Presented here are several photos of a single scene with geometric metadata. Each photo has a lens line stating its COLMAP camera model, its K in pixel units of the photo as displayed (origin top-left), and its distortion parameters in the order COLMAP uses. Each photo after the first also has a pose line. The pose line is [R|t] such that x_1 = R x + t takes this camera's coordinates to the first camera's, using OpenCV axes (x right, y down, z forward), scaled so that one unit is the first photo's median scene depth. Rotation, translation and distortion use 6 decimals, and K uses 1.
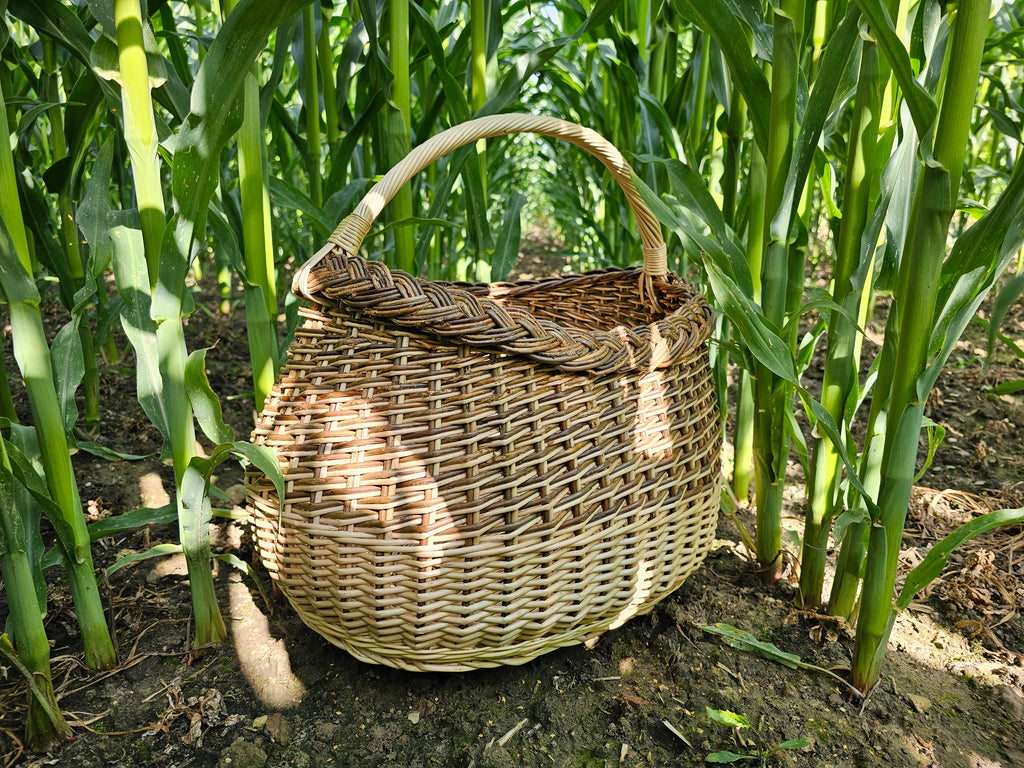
lens RADIAL K [[696.9, 0, 518.3], [0, 696.9, 383.4], [0, 0, 1]] dist [0.050318, -0.056522]
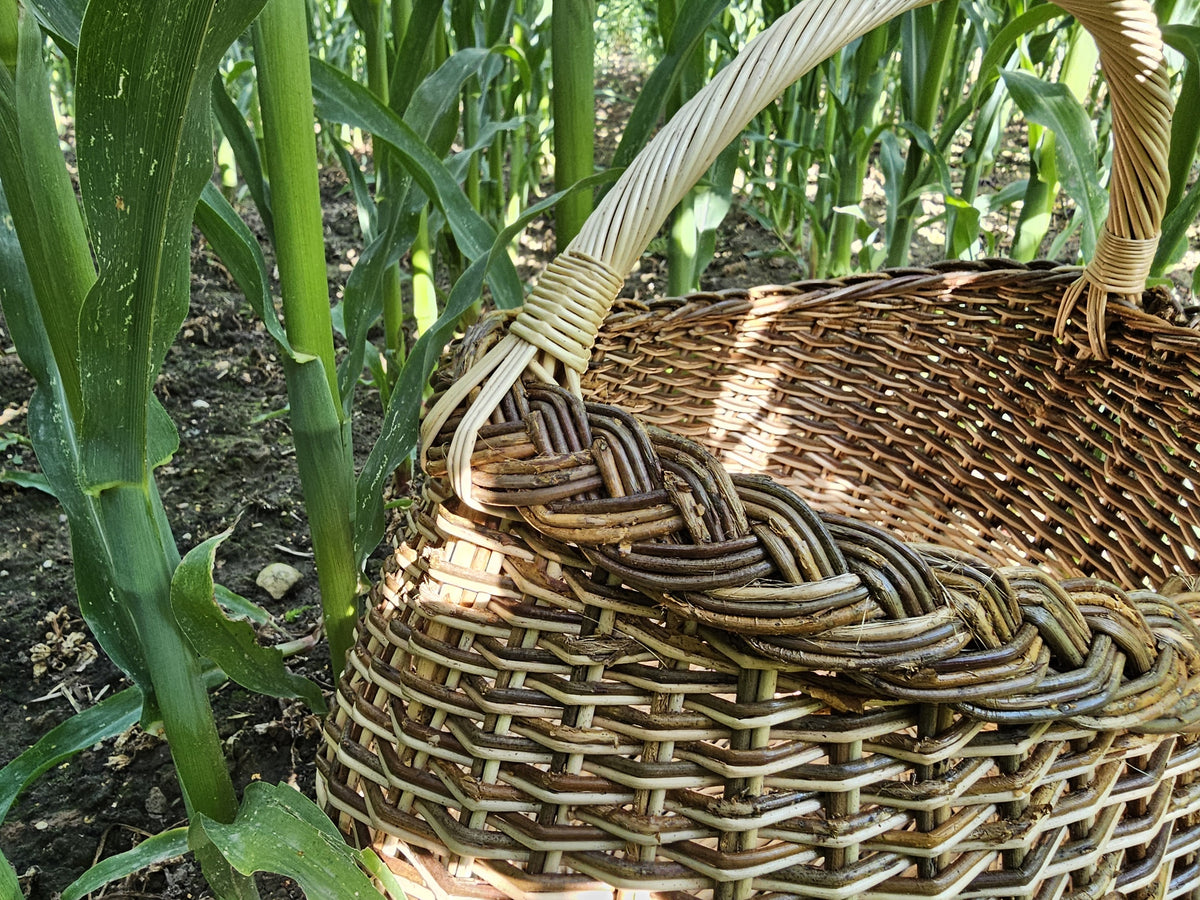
lens RADIAL K [[835.8, 0, 550.5], [0, 835.8, 465.4], [0, 0, 1]] dist [0.004517, 0.002941]
pose [[0.999004, 0.020082, -0.039852, -0.252700], [-0.010219, 0.972241, 0.233756, -0.257353], [0.043440, -0.233116, 0.971478, 0.608499]]
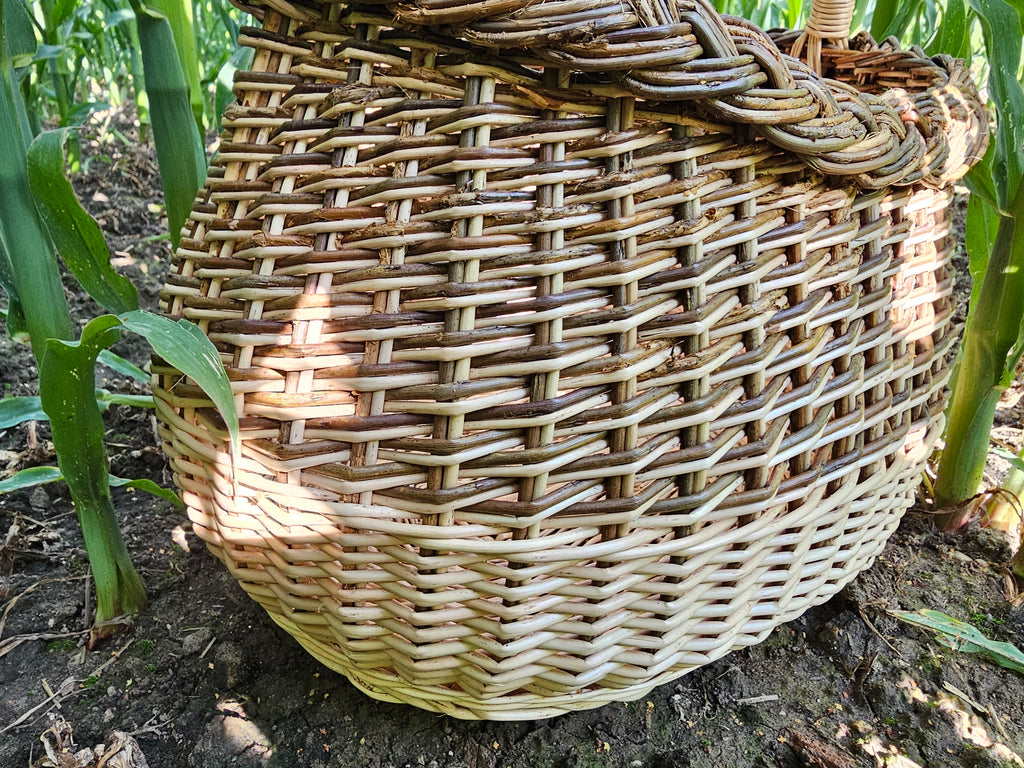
lens RADIAL K [[727.5, 0, 455.5], [0, 727.5, 388.3], [0, 0, 1]] dist [0.019722, 0.000835]
pose [[0.999633, 0.024929, -0.010592, -0.170003], [-0.022291, 0.979317, 0.201098, 0.029764], [0.015386, -0.200788, 0.979514, 0.511283]]
